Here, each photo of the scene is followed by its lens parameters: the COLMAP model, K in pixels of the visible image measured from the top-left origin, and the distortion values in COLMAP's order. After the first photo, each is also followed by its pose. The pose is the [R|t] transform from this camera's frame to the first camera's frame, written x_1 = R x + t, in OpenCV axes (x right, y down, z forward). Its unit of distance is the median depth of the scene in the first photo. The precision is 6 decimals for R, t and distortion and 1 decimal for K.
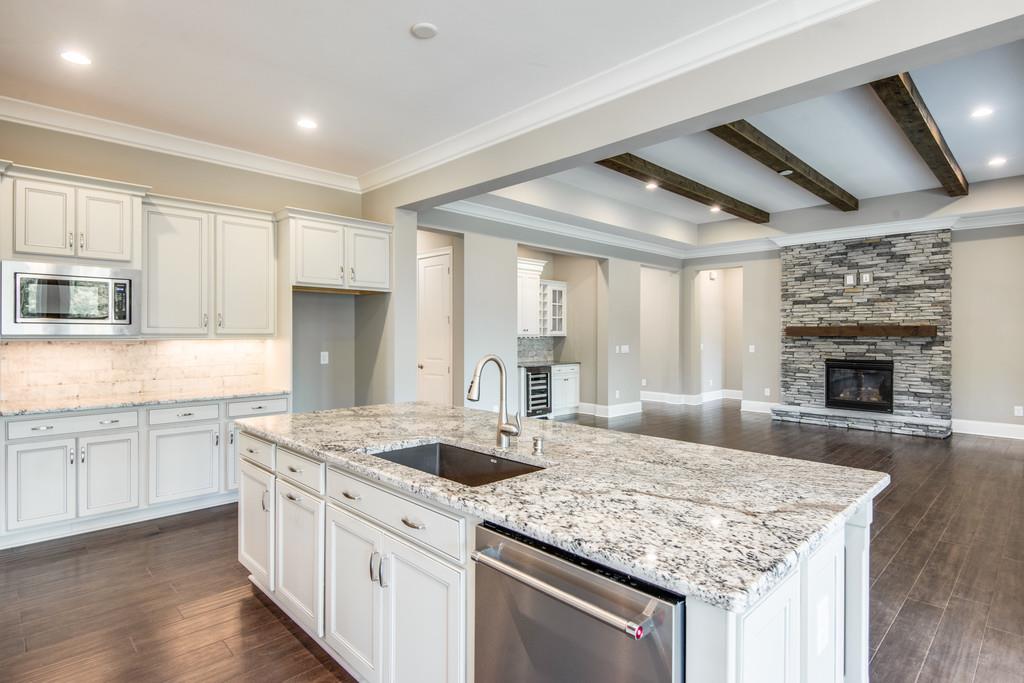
lens RADIAL K [[523.1, 0, 507.4], [0, 523.1, 337.8], [0, 0, 1]] dist [-0.010994, -0.004889]
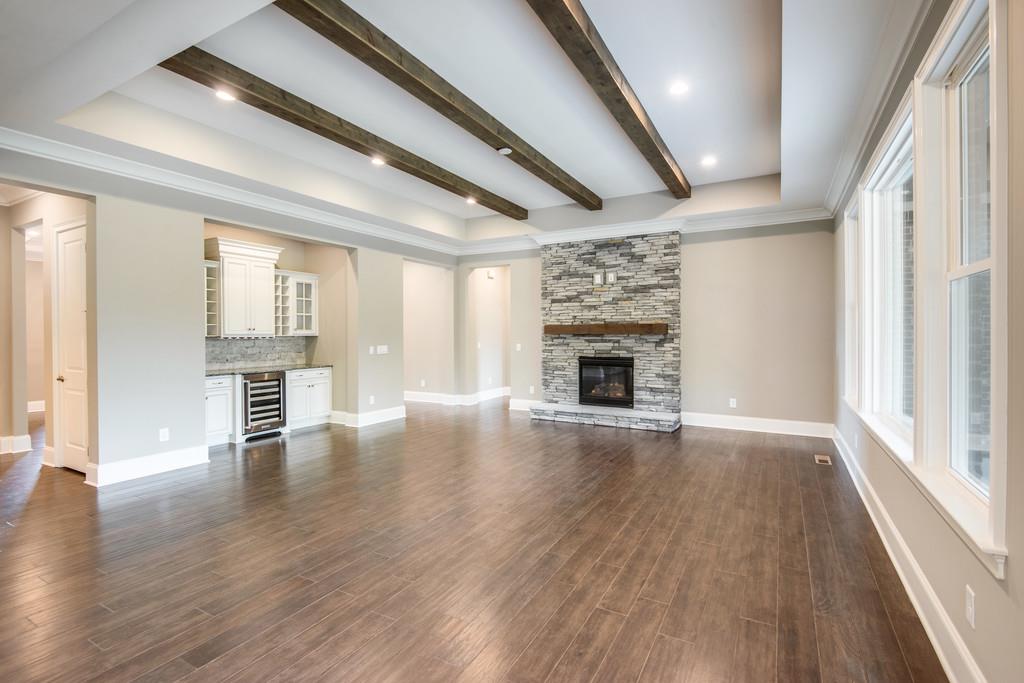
lens RADIAL K [[470.1, 0, 515.4], [0, 470.1, 338.2], [0, 0, 1]] dist [0.015945, -0.003952]
pose [[0.954776, -0.008614, 0.297200, 0.224606], [0.007375, 0.999959, 0.005288, -0.001015], [-0.297233, -0.002857, 0.954801, 0.162971]]
